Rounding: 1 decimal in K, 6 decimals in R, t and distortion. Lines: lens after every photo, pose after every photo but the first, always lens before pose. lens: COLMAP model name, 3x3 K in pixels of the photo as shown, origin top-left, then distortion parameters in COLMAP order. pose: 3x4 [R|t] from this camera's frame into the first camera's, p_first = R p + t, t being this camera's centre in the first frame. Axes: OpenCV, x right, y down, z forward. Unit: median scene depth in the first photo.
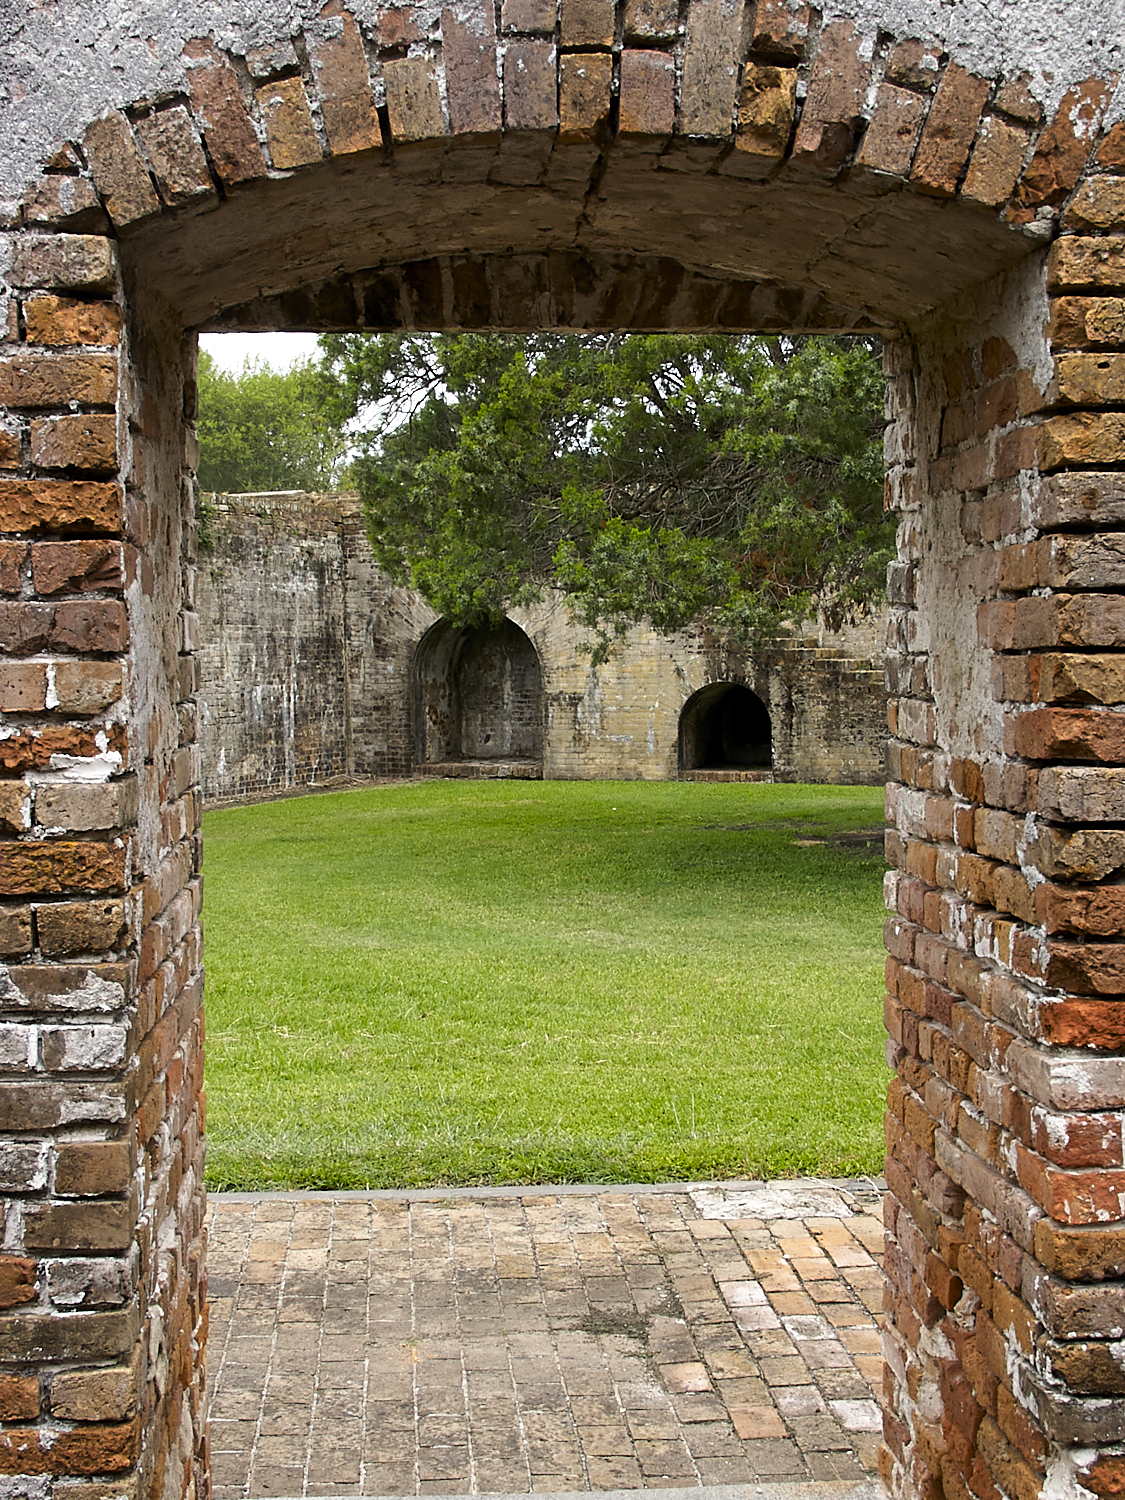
lens RADIAL K [[2387.4, 0, 563.3], [0, 2387.4, 749.2], [0, 0, 1]] dist [-0.003376, 0.000000]
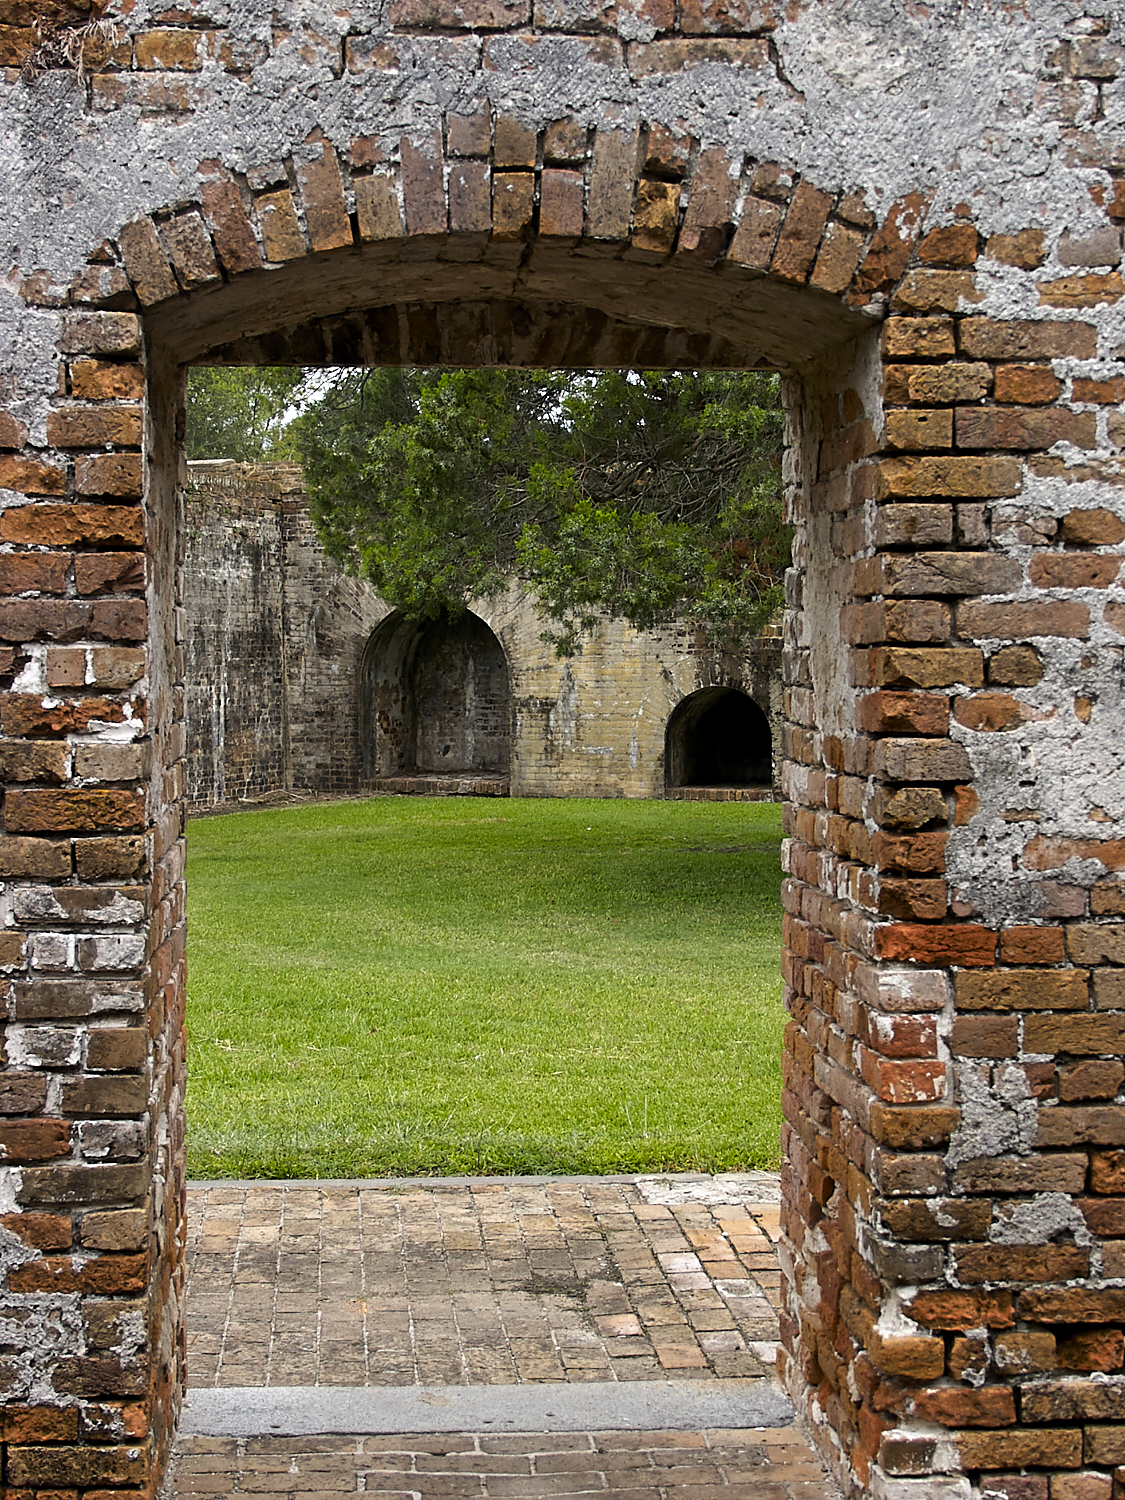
lens RADIAL K [[3082.9, 0, 559.6], [0, 3082.9, 749.6], [0, 0, 1]] dist [0.071751, 0.000000]
pose [[0.999967, 0.007489, 0.003098, 0.027766], [-0.007458, 0.999926, -0.009657, 0.028323], [-0.003170, 0.009633, 0.999949, -0.574328]]
